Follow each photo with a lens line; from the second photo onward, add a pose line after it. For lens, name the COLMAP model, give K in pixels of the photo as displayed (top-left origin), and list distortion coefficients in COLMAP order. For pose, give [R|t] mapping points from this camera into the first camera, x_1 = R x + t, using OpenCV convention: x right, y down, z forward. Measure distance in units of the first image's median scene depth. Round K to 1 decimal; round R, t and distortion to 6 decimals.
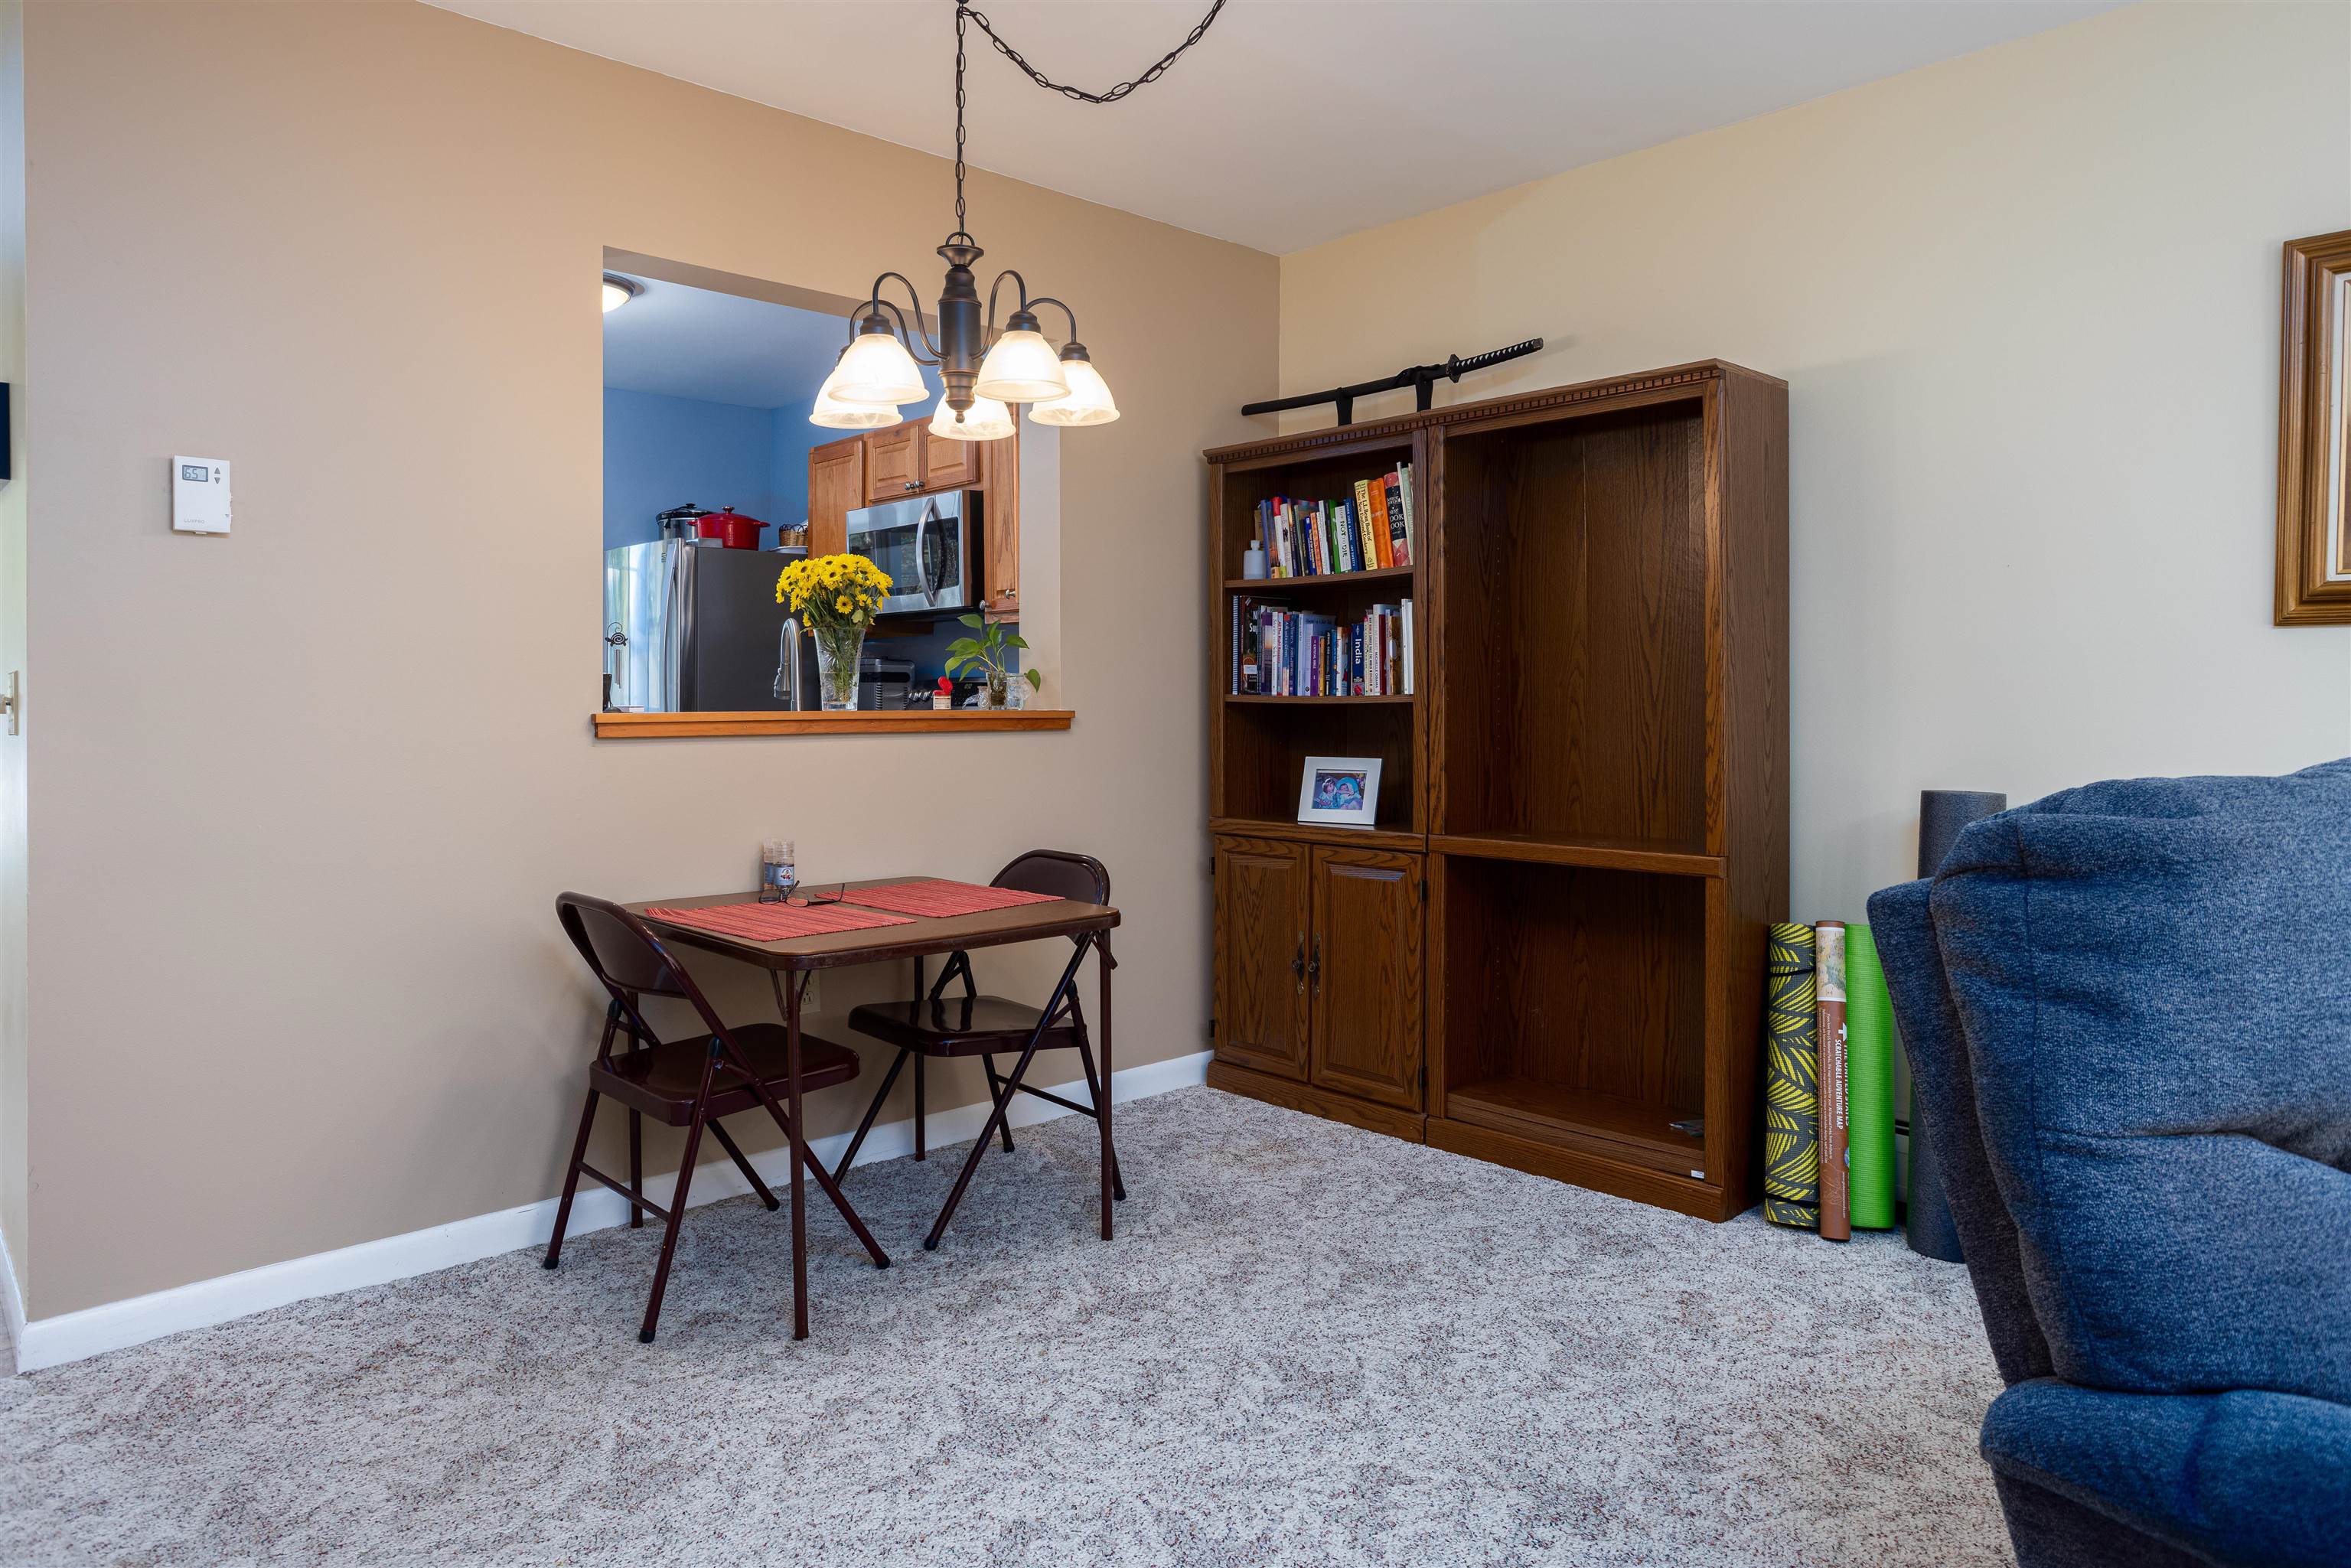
lens RADIAL K [[1485.3, 0, 1169.9], [0, 1485.3, 714.1], [0, 0, 1]] dist [-0.023252, 0.007108]
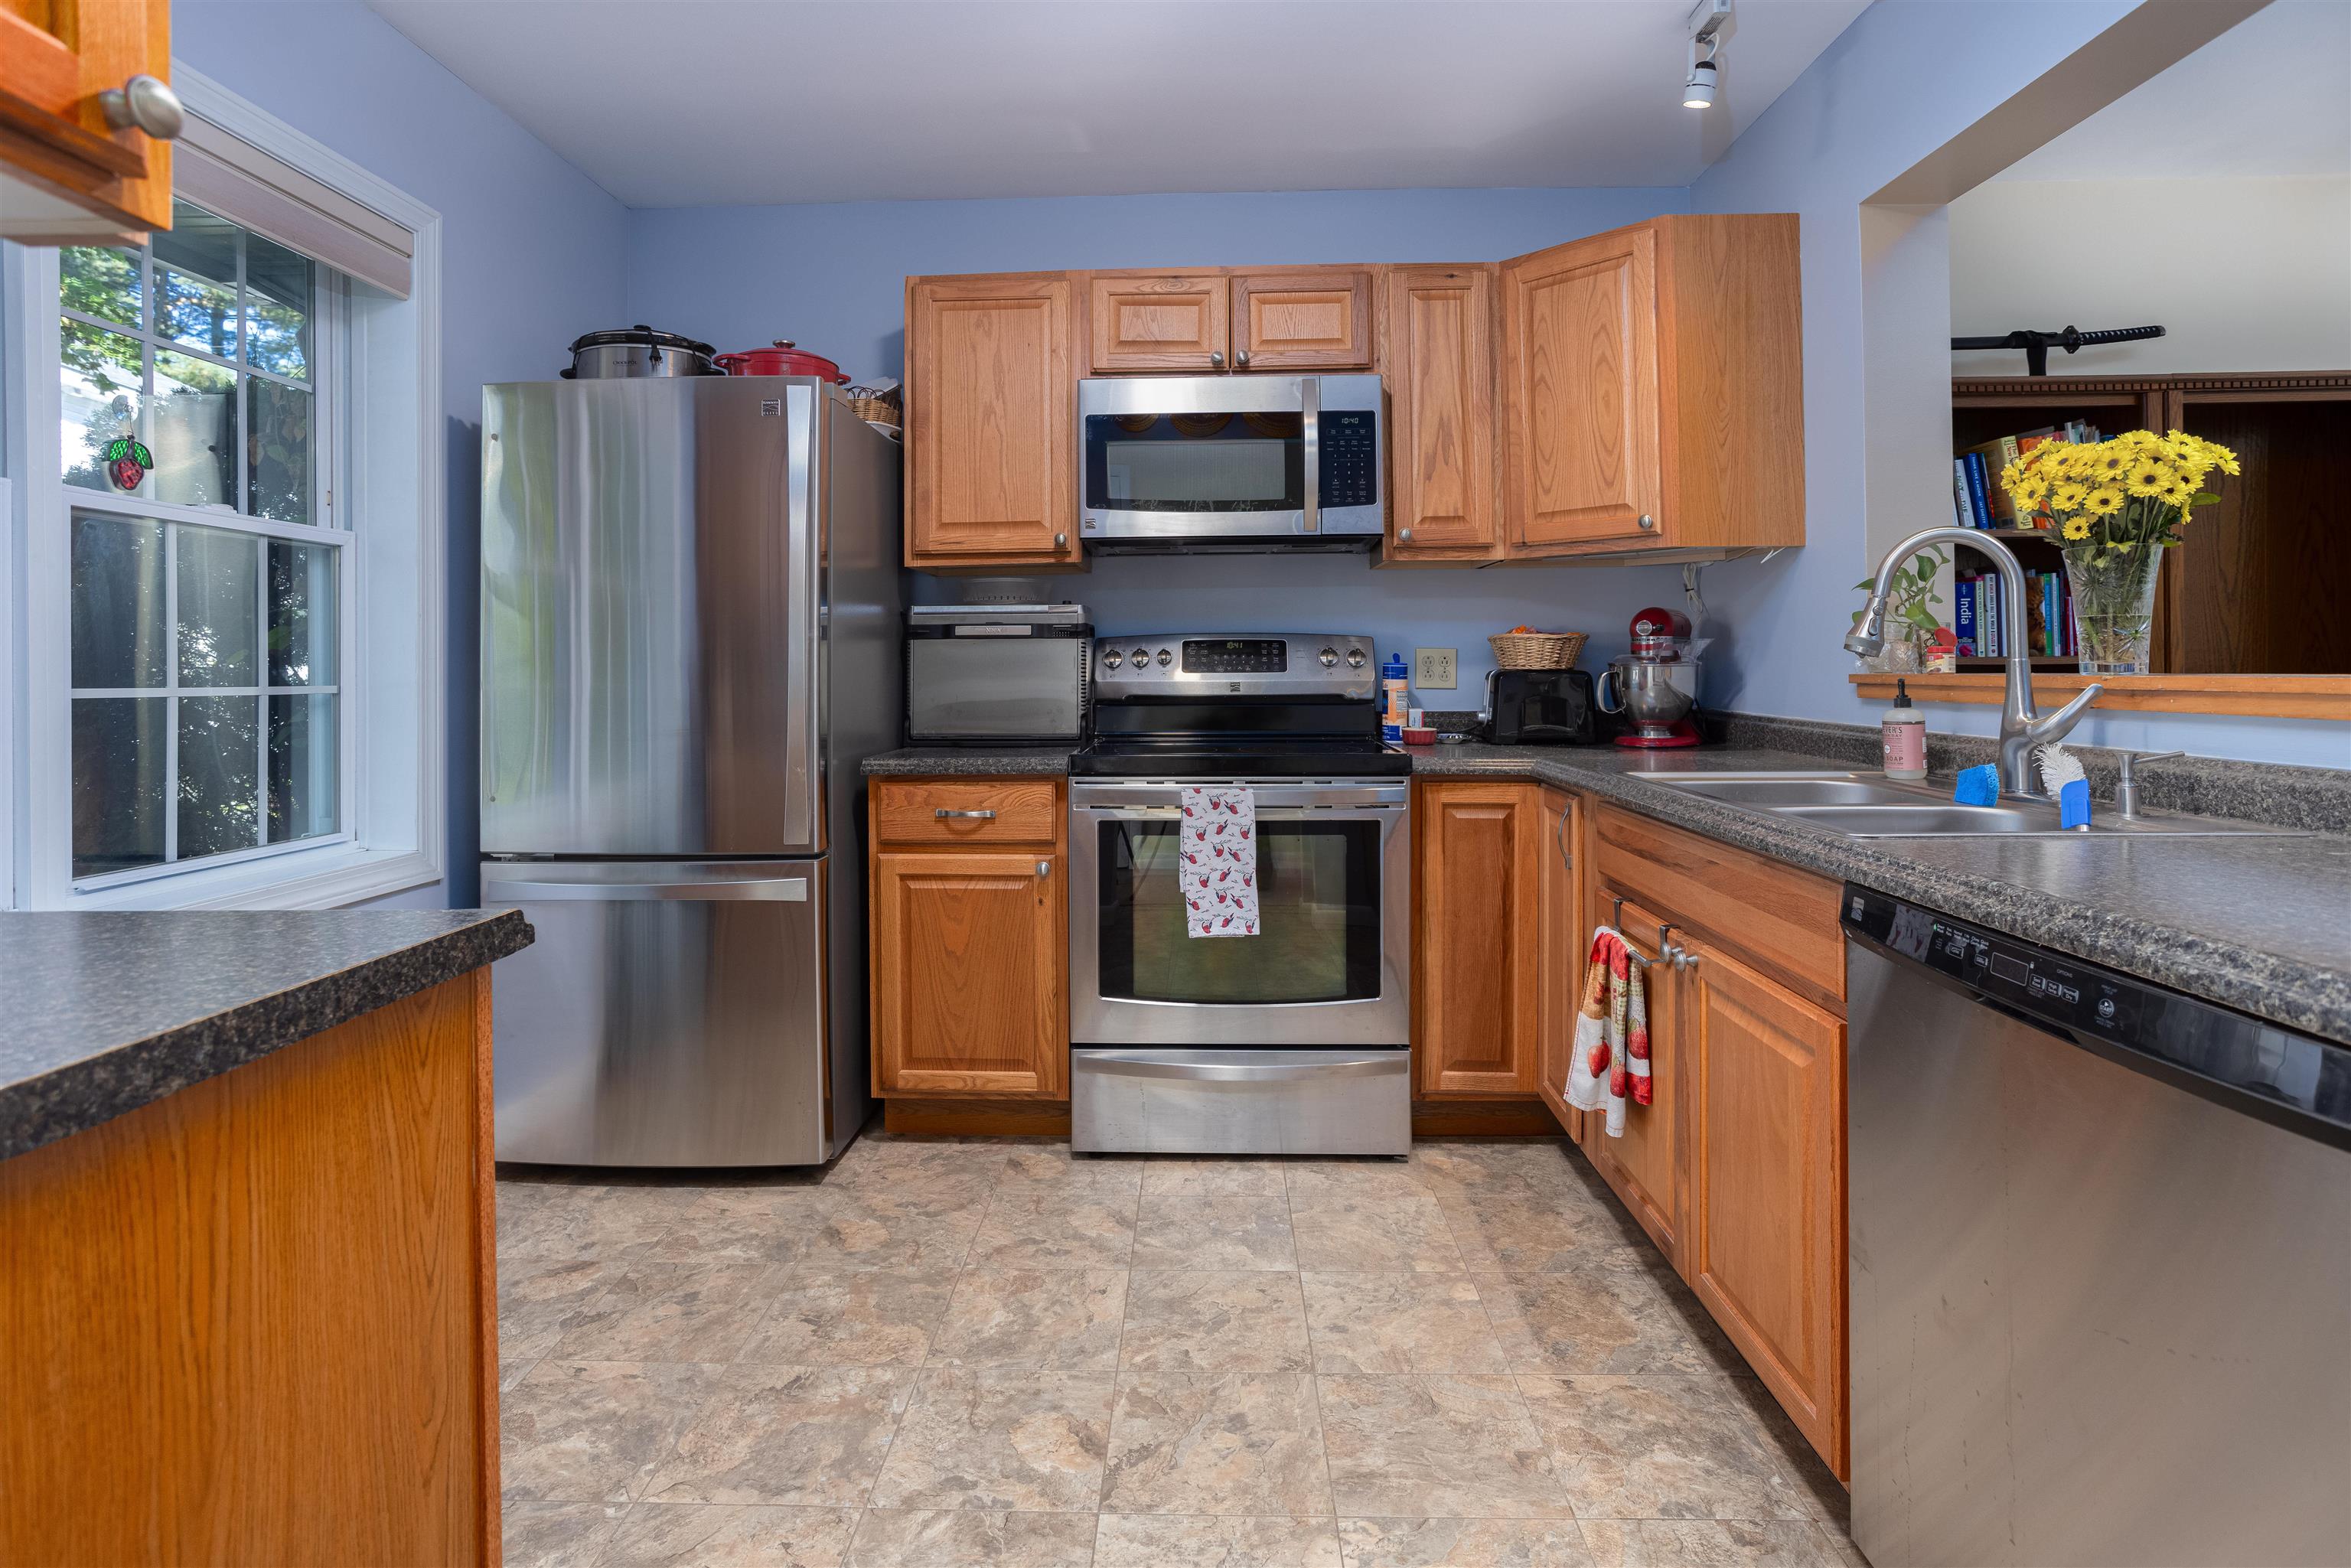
lens RADIAL K [[1152.1, 0, 1164.4], [0, 1152.1, 684.3], [0, 0, 1]] dist [-0.043294, 0.026215]
pose [[0.692701, -0.012851, 0.721111, -0.836006], [0.010826, 0.999914, 0.007421, -0.005796], [-0.721144, 0.002666, 0.692780, 0.930848]]
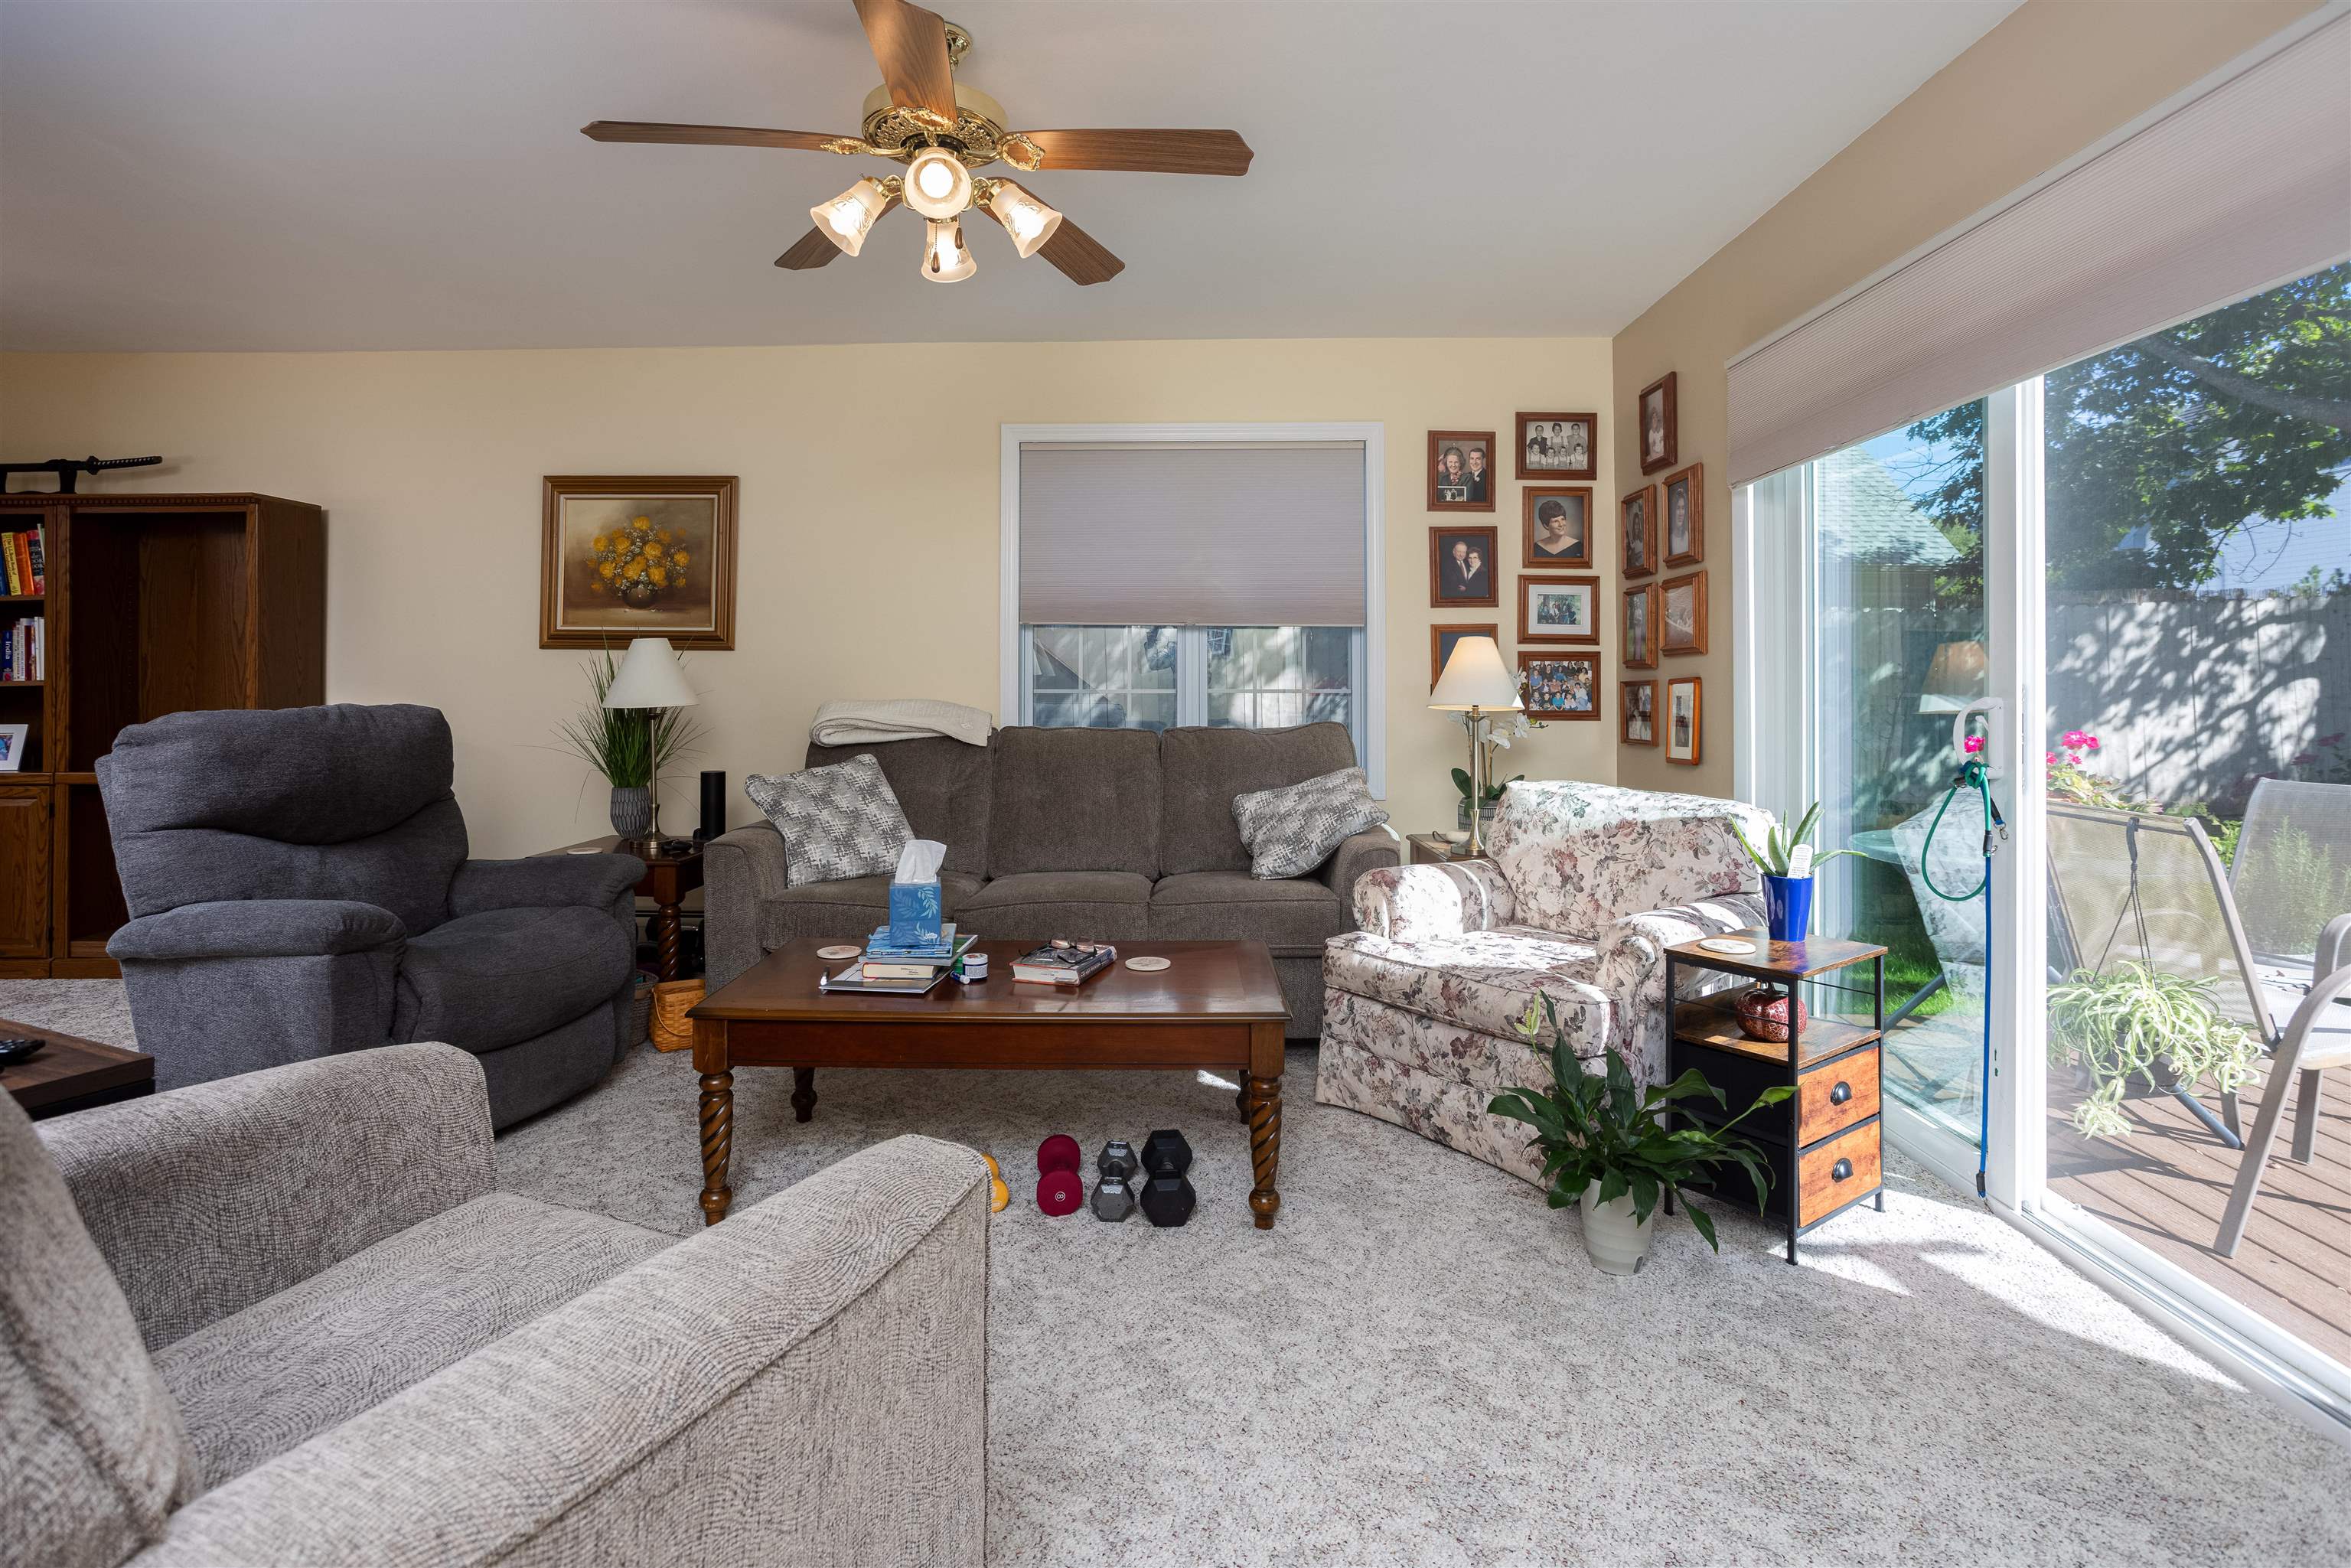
lens RADIAL K [[1152.1, 0, 1164.5], [0, 1152.1, 671.7], [0, 0, 1]] dist [-0.043294, 0.026215]
pose [[0.697678, 0.006021, 0.716386, 0.131785], [0.009517, 0.999799, -0.017672, 0.009034], [-0.716348, 0.019147, 0.697480, -0.604806]]
